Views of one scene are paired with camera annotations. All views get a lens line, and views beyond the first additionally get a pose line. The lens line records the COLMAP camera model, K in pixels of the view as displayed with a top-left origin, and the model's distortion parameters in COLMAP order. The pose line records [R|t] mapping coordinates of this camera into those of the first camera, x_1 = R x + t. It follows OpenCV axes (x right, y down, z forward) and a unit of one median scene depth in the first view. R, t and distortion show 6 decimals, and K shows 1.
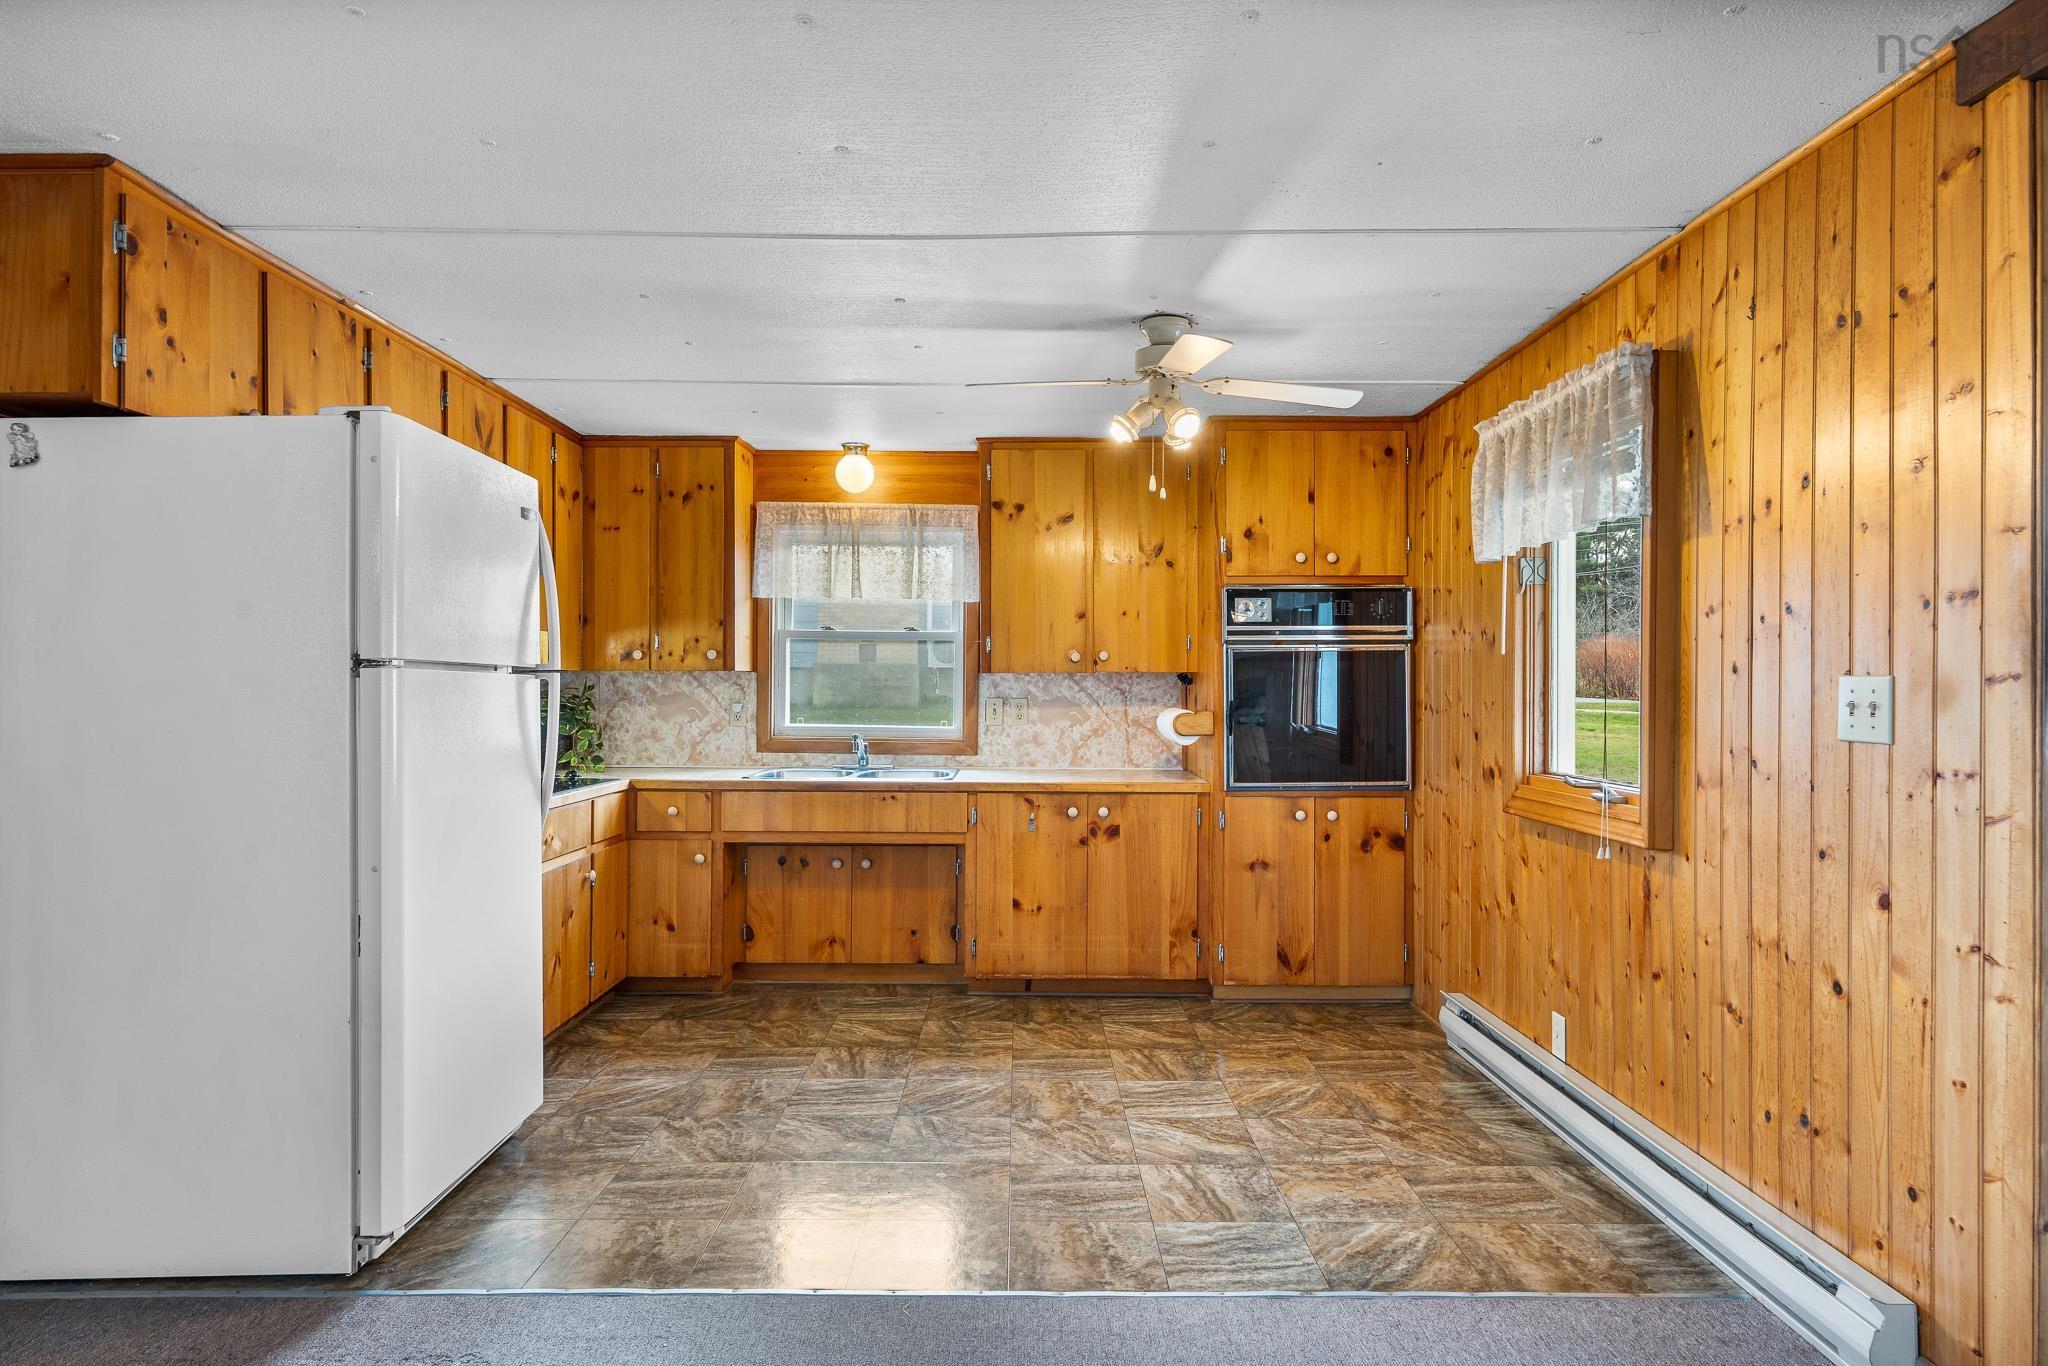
lens RADIAL K [[1145.5, 0, 1026.8], [0, 1145.5, 676.3], [0, 0, 1]] dist [-0.002702, -0.000285]
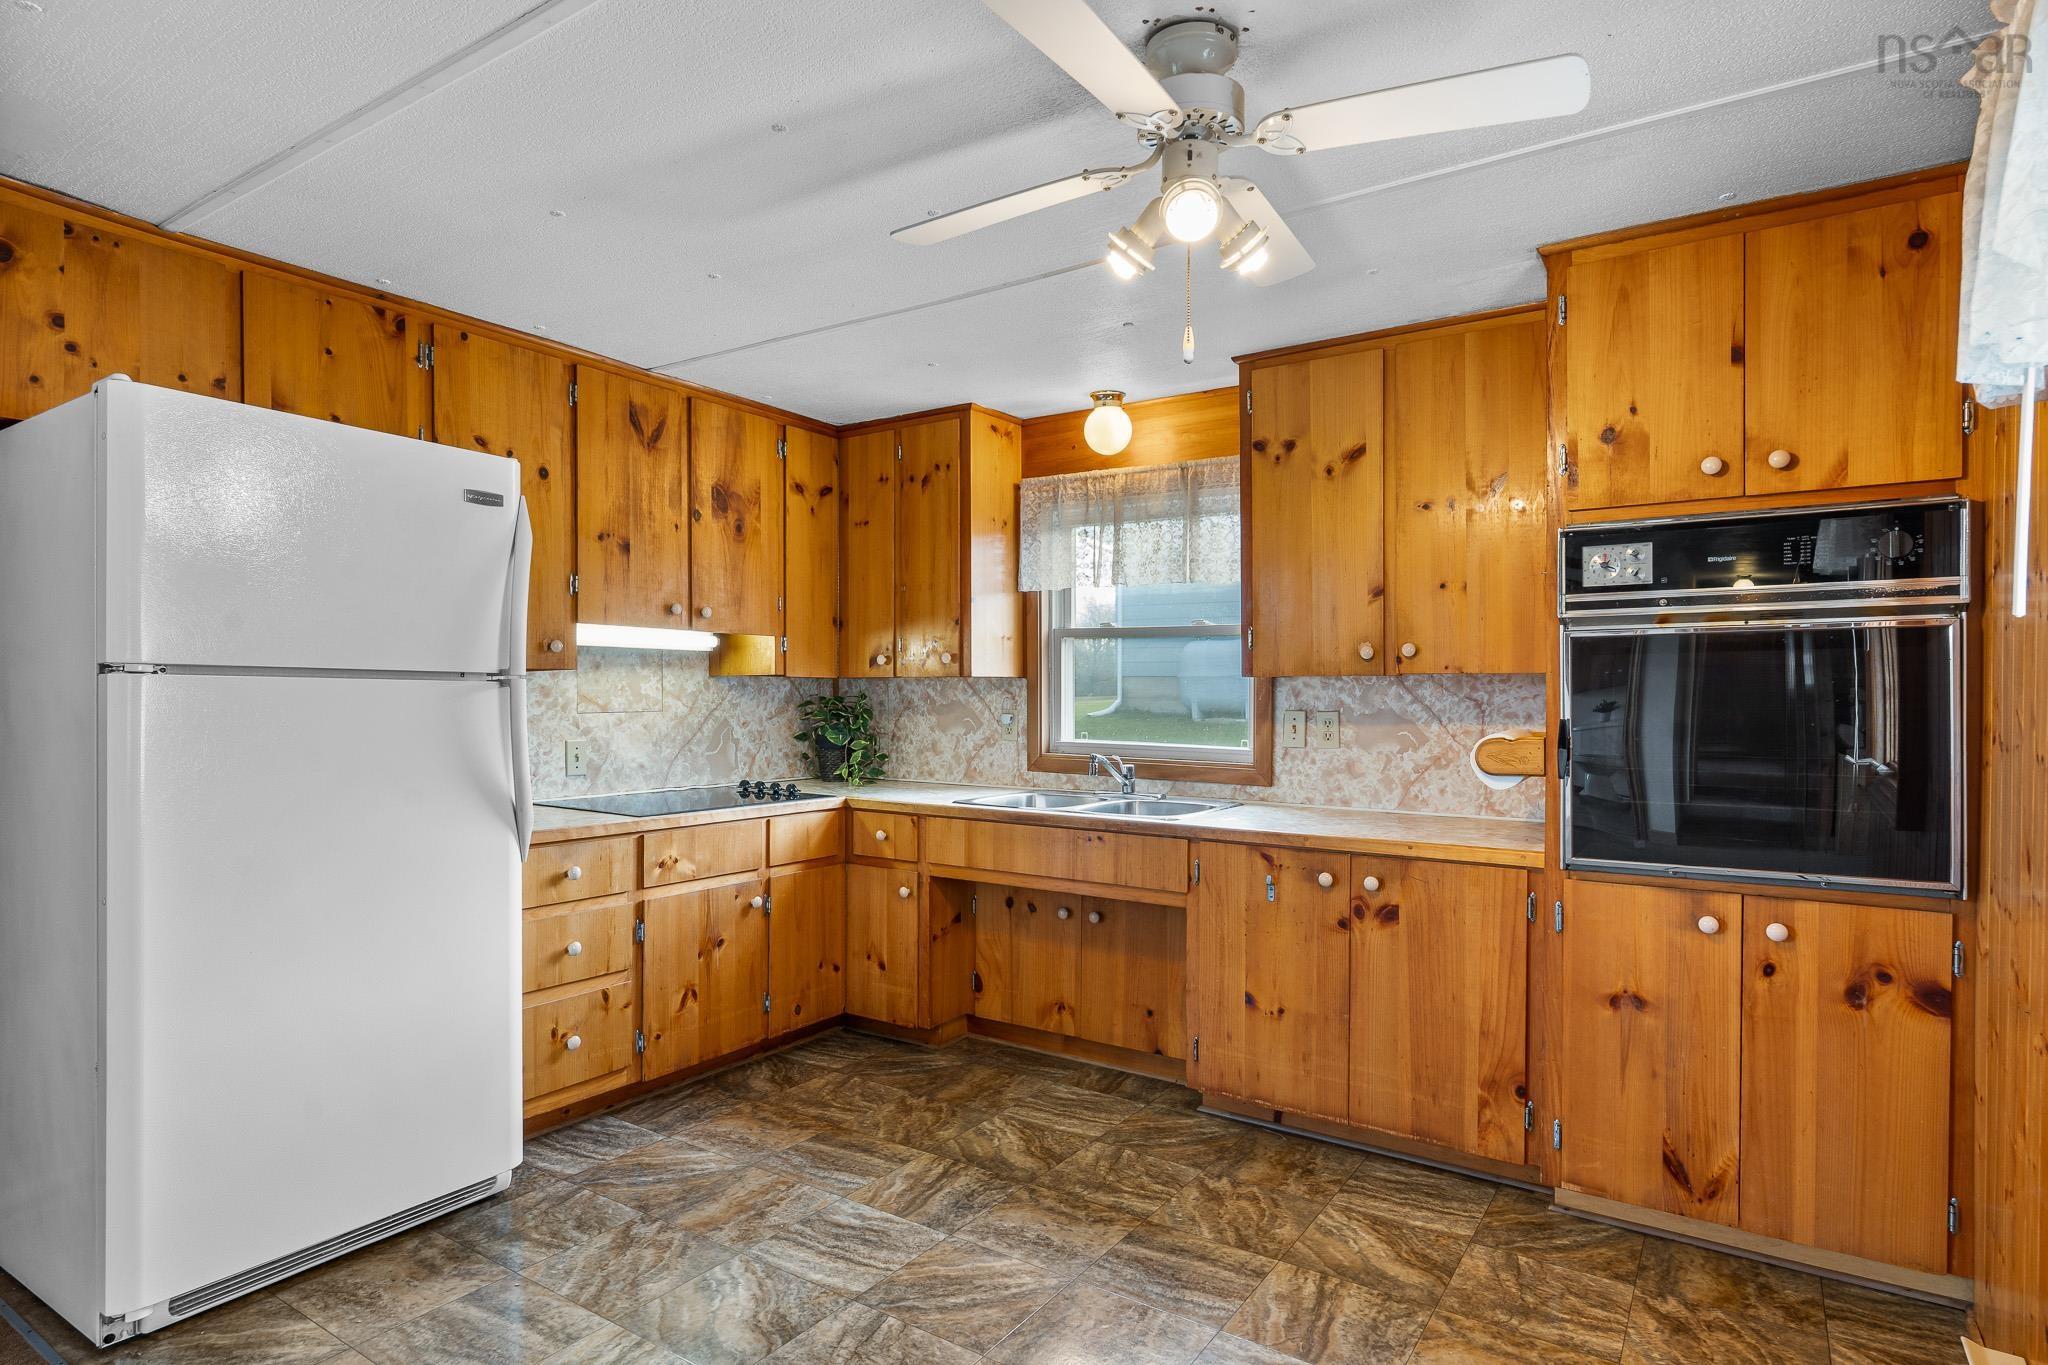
lens RADIAL K [[1088.3, 0, 1024.4], [0, 1088.3, 704.4], [0, 0, 1]] dist [-0.002223, -0.000652]
pose [[0.831434, 0.006015, -0.555591, 0.249842], [0.003992, 0.999851, 0.016798, 0.002627], [0.555609, -0.016185, 0.831286, 0.361923]]
